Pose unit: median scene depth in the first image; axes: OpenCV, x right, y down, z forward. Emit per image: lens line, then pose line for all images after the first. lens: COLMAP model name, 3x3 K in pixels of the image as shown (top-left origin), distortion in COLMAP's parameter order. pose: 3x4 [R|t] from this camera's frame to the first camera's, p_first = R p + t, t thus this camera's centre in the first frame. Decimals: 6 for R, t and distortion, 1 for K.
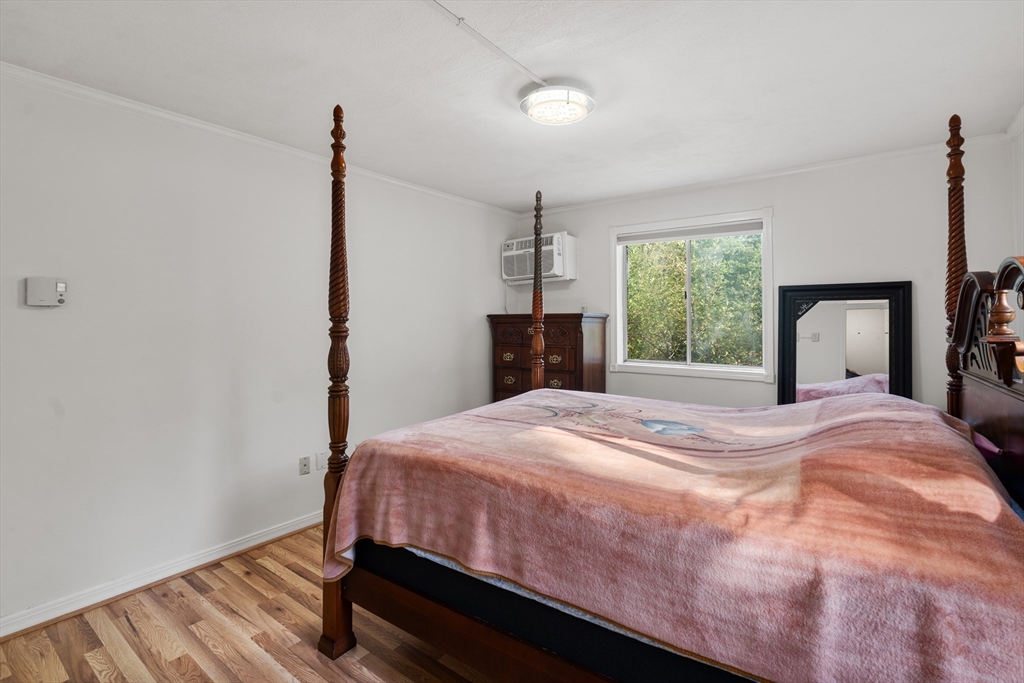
lens RADIAL K [[475.8, 0, 512.7], [0, 475.8, 331.0], [0, 0, 1]] dist [0.018193, 0.000012]
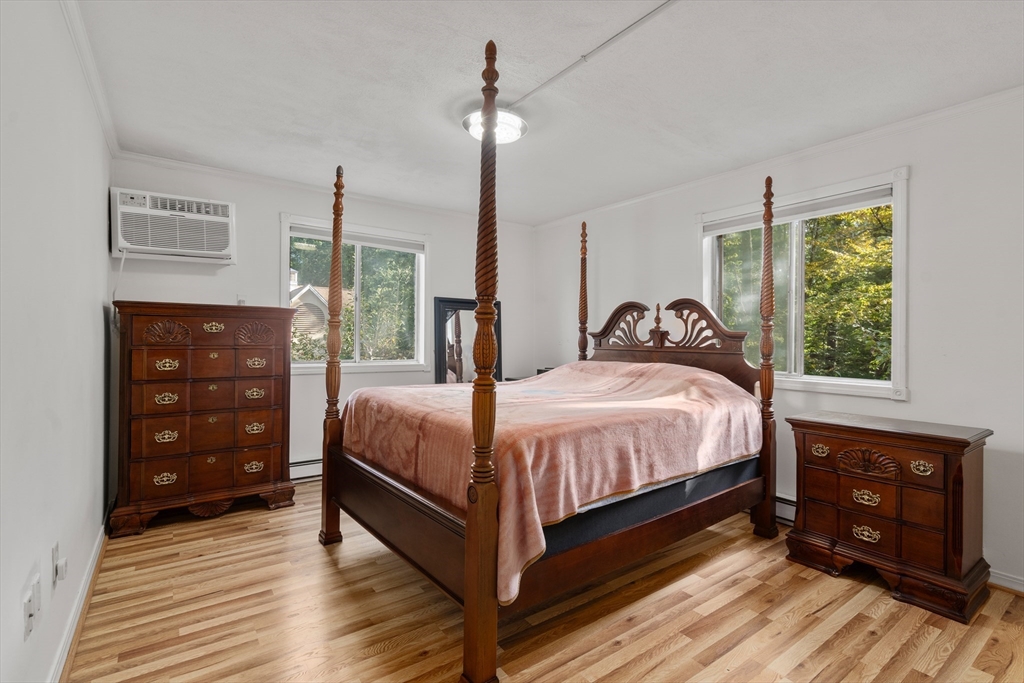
lens RADIAL K [[475.8, 0, 511.7], [0, 475.8, 341.5], [0, 0, 1]] dist [0.018193, 0.000012]
pose [[0.297991, -0.009801, 0.954518, -0.697861], [0.010496, 0.999920, 0.006991, 0.028682], [-0.954511, 0.007936, 0.298070, 0.432793]]
